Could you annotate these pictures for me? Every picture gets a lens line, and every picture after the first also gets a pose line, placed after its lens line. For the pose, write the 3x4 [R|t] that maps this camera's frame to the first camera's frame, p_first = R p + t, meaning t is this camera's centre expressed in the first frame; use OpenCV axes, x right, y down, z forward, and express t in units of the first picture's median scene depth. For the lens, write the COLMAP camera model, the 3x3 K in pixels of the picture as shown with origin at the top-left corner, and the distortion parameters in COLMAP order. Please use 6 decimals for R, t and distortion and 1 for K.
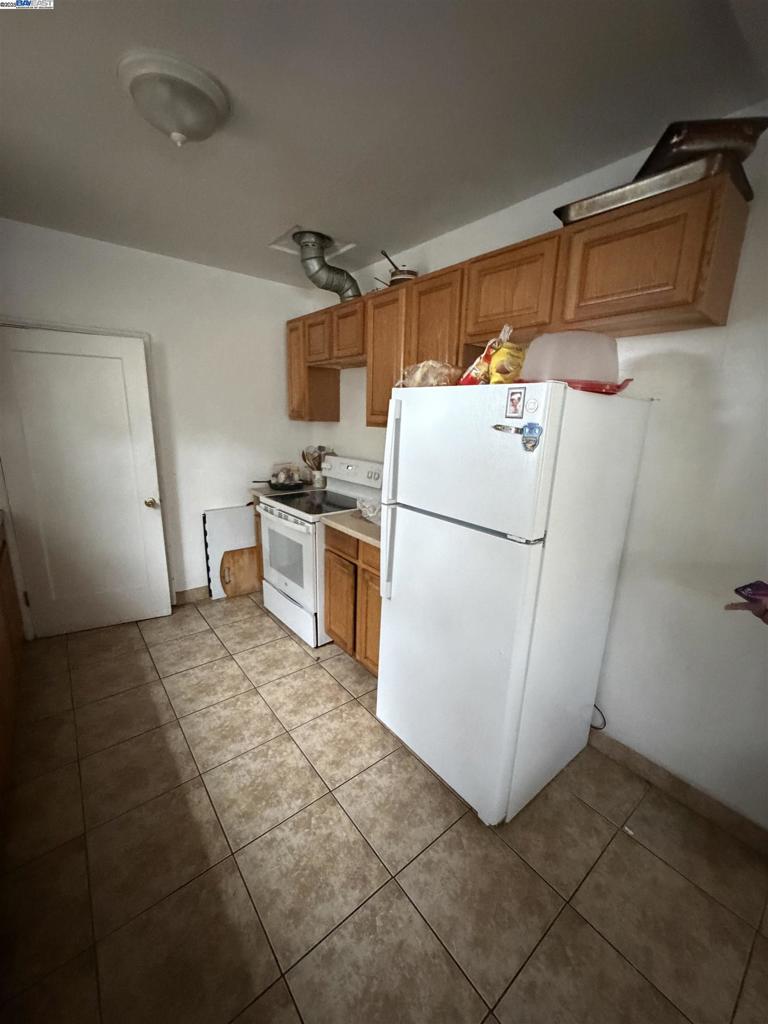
lens RADIAL K [[405.4, 0, 384.0], [0, 405.4, 512.0], [0, 0, 1]] dist [-0.001374, -0.000477]
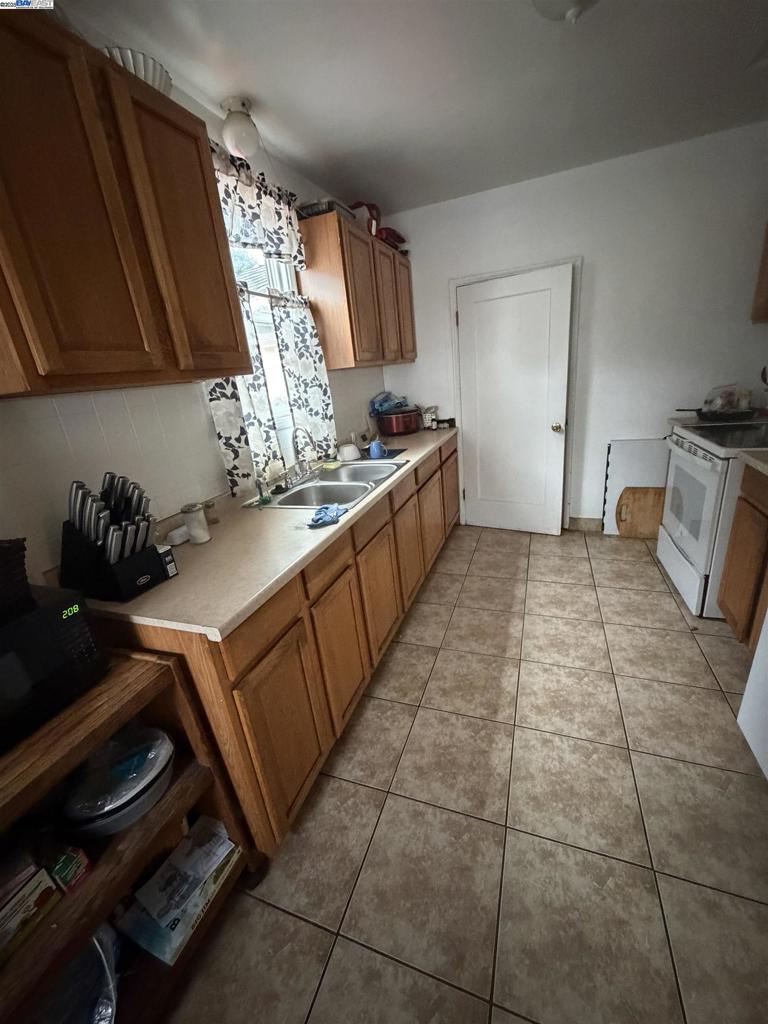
lens RADIAL K [[405.4, 0, 384.0], [0, 405.4, 512.0], [0, 0, 1]] dist [-0.001374, -0.000477]
pose [[0.507839, 0.209421, -0.835609, 0.130357], [-0.092898, 0.977657, 0.188563, 0.033787], [0.856428, -0.018133, 0.515947, 0.047812]]
